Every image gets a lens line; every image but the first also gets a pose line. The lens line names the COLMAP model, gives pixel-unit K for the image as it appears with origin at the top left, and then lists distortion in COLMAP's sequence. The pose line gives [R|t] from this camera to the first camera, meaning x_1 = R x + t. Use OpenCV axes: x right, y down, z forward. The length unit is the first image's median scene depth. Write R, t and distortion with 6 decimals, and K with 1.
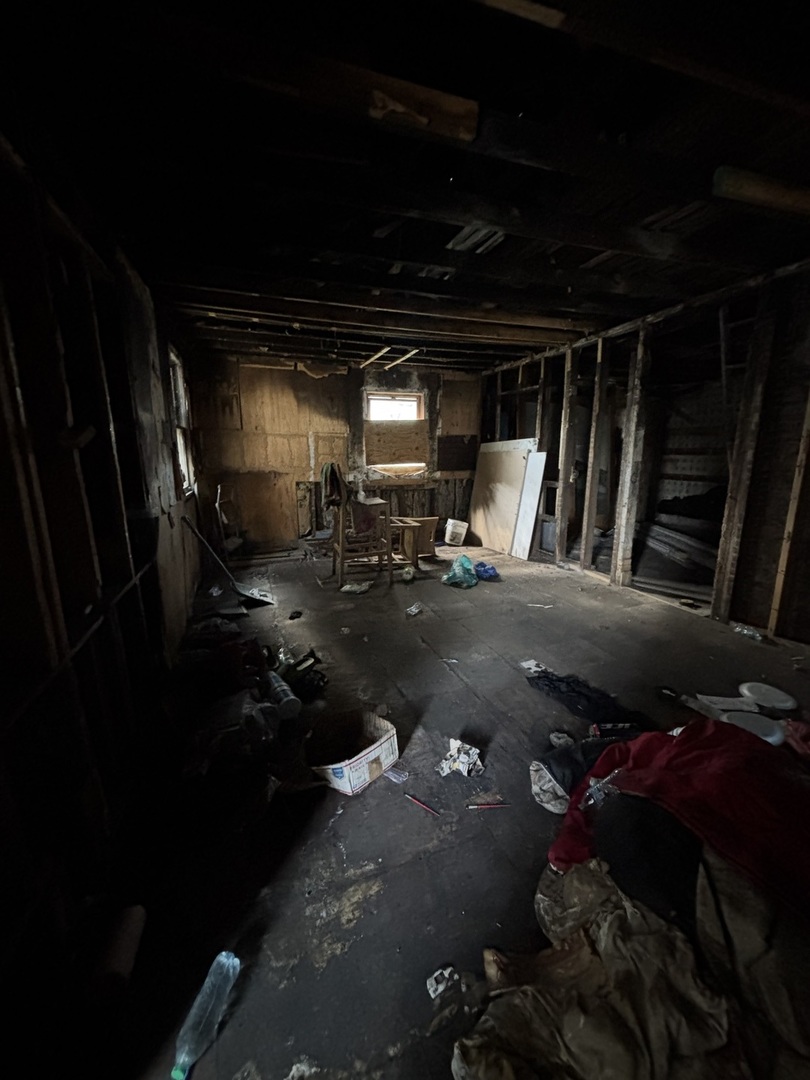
lens RADIAL K [[434.5, 0, 407.3], [0, 434.5, 539.8], [0, 0, 1]] dist [0.001706, 0.000246]
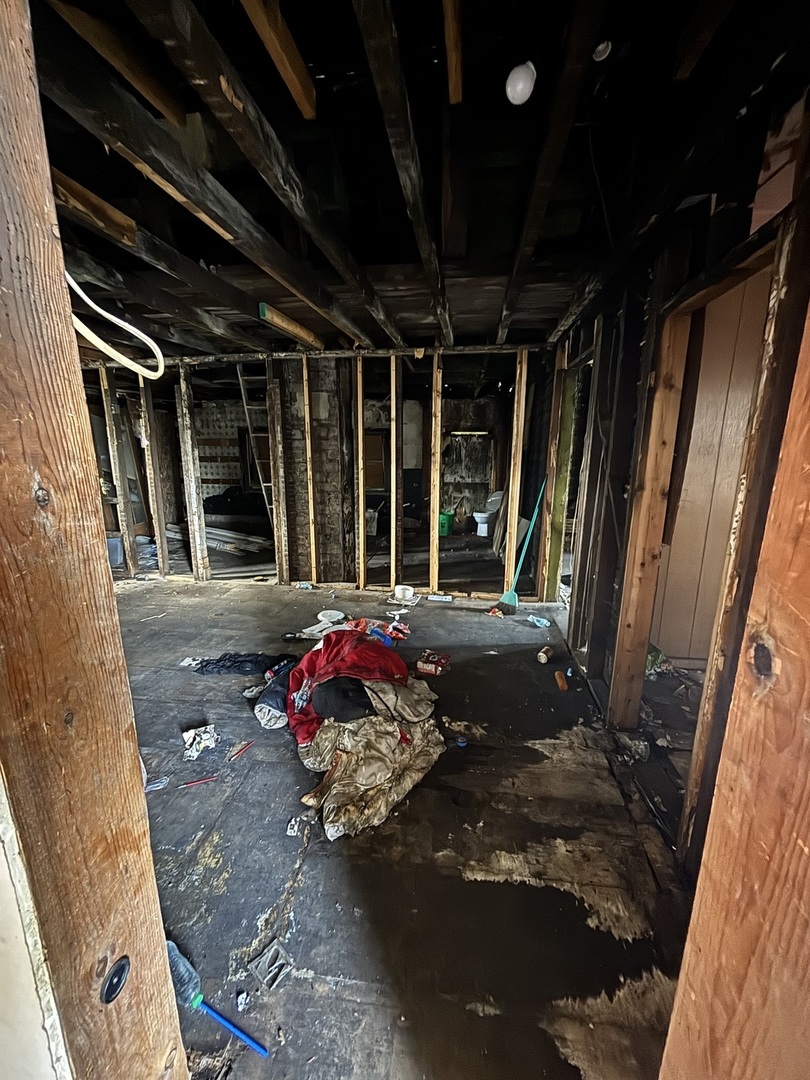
lens RADIAL K [[434.5, 0, 404.3], [0, 434.5, 544.1], [0, 0, 1]] dist [0.001706, 0.000246]
pose [[0.480322, -0.187267, 0.856868, -0.334513], [0.172177, 0.978064, 0.117239, -0.051402], [-0.860027, 0.091221, 0.502029, -0.098603]]
